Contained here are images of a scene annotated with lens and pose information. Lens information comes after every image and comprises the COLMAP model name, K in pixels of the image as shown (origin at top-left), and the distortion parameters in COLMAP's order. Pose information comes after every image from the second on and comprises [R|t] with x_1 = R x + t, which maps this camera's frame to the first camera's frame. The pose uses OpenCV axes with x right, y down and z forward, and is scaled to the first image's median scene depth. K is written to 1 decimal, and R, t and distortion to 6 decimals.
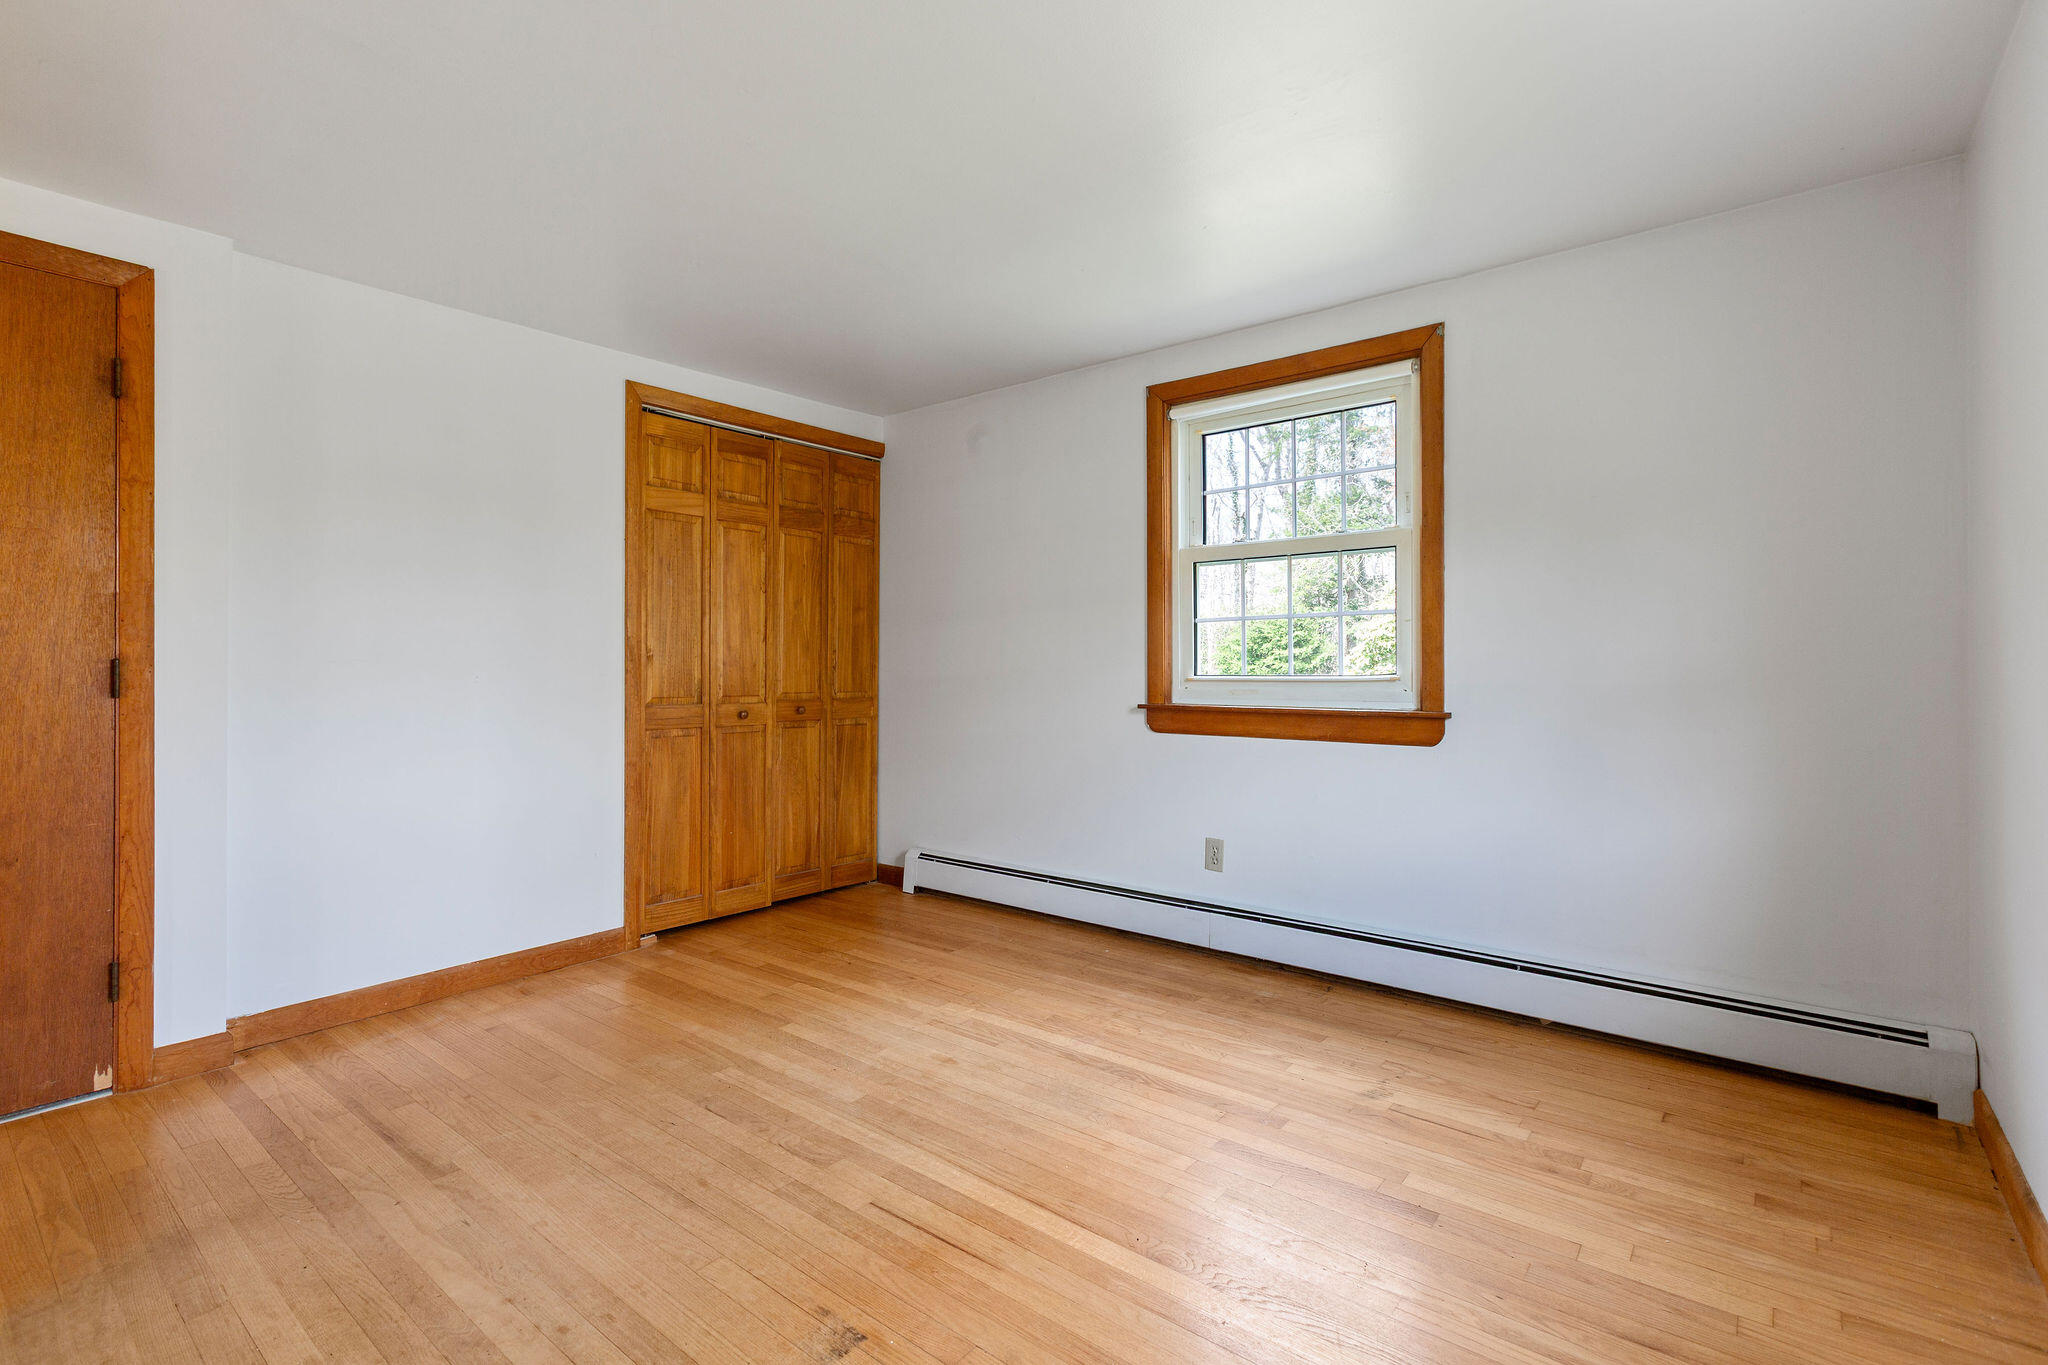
lens RADIAL K [[915.2, 0, 1018.7], [0, 915.2, 676.3], [0, 0, 1]] dist [0.002059, 0.000063]
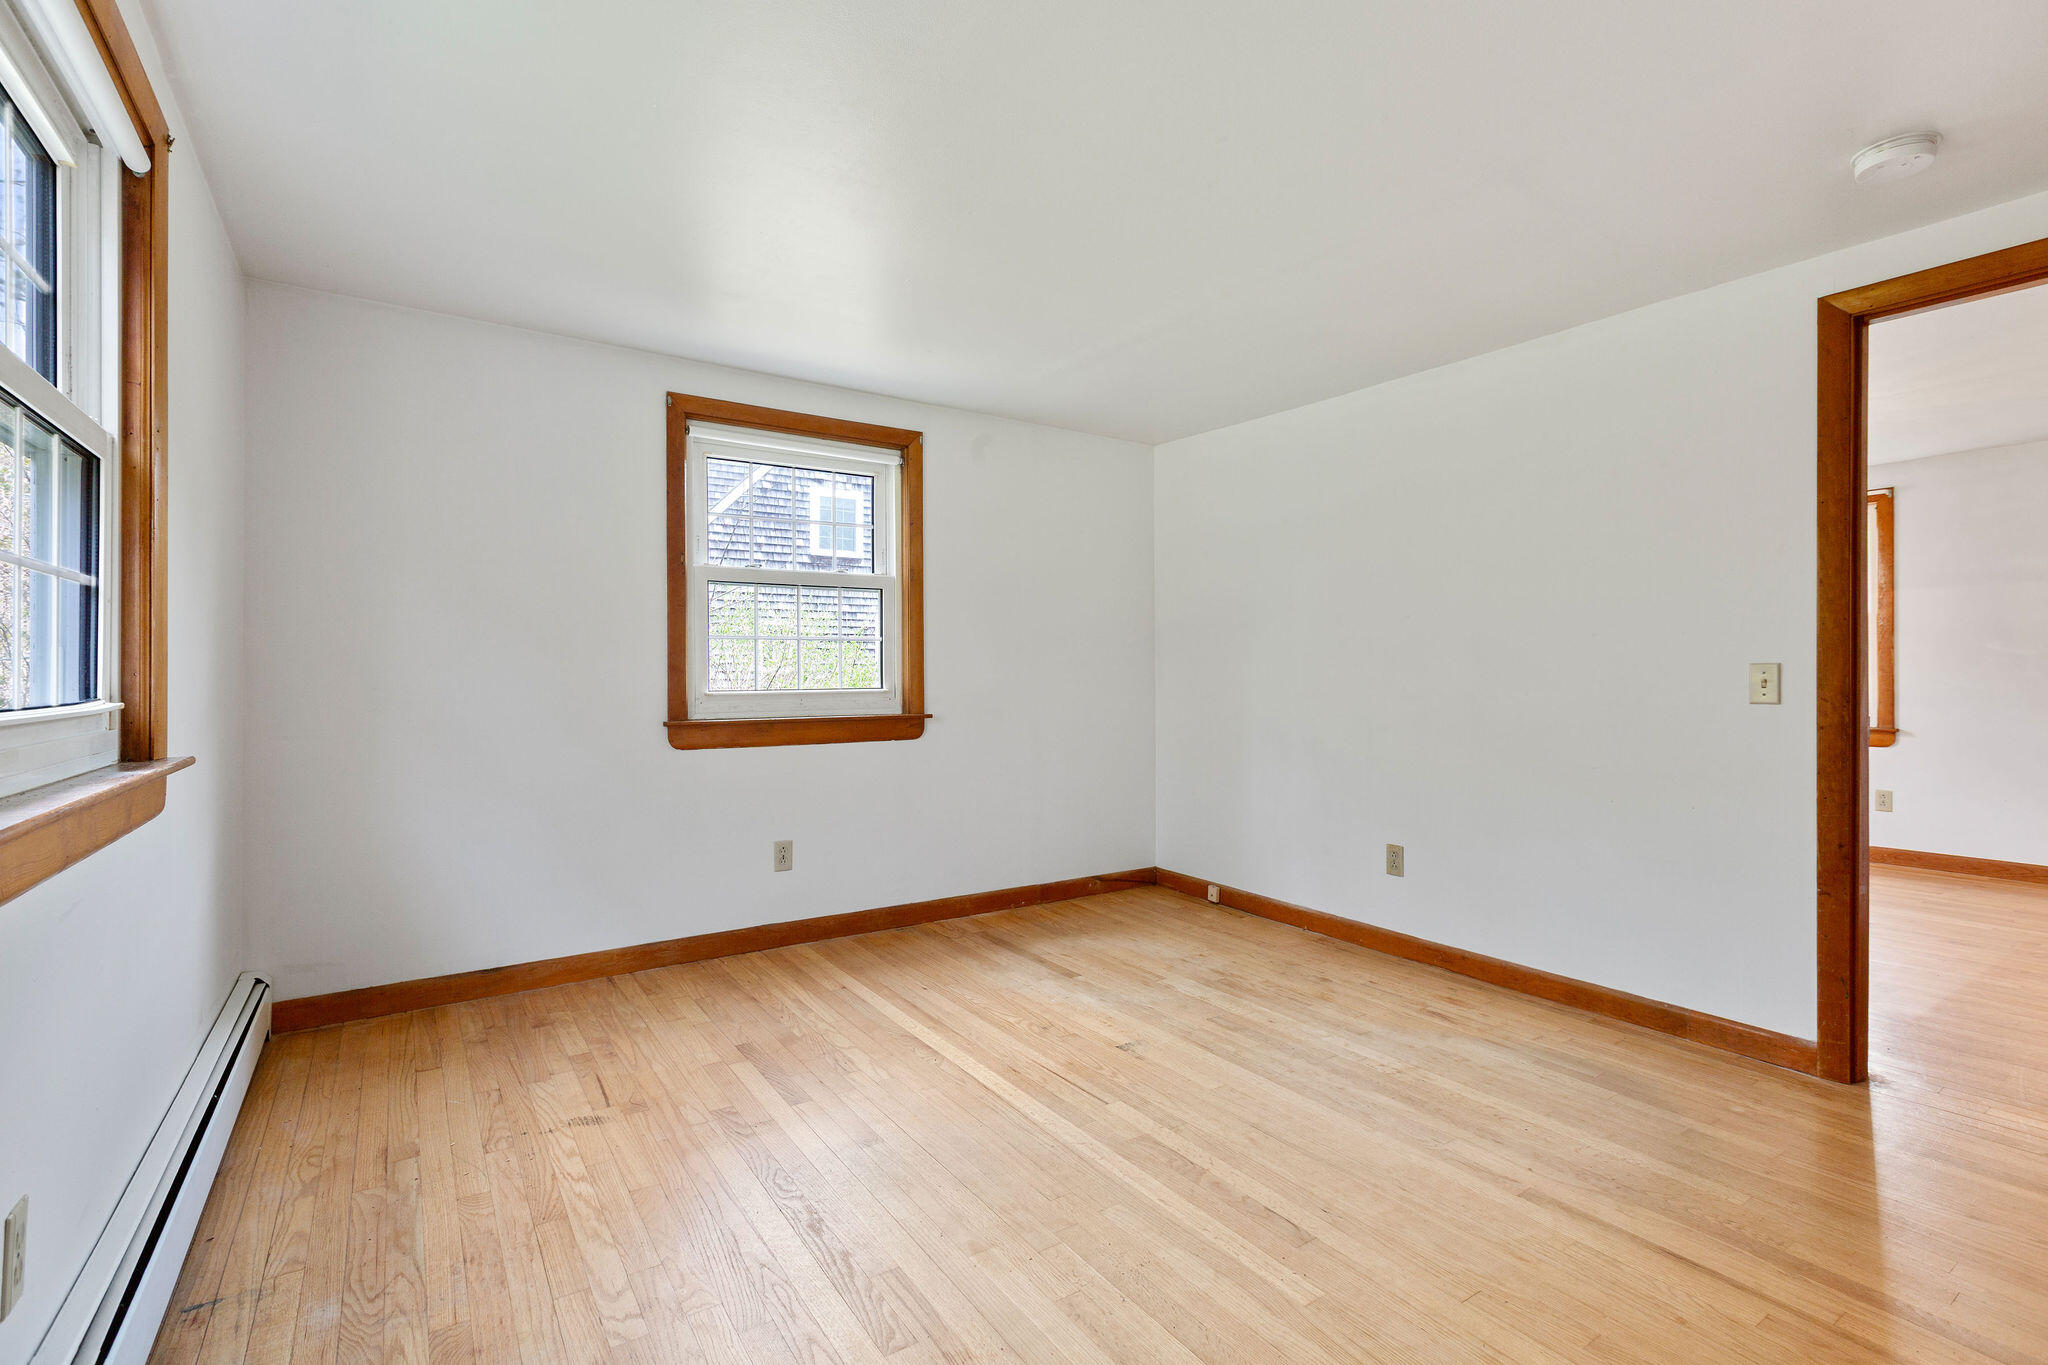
lens RADIAL K [[915.2, 0, 1018.7], [0, 915.2, 676.3], [0, 0, 1]] dist [0.002059, 0.000063]
pose [[-0.953340, 0.001769, 0.301895, -0.384541], [0.004858, 0.999943, 0.009483, -0.025700], [-0.301861, 0.010507, -0.953294, 2.007988]]
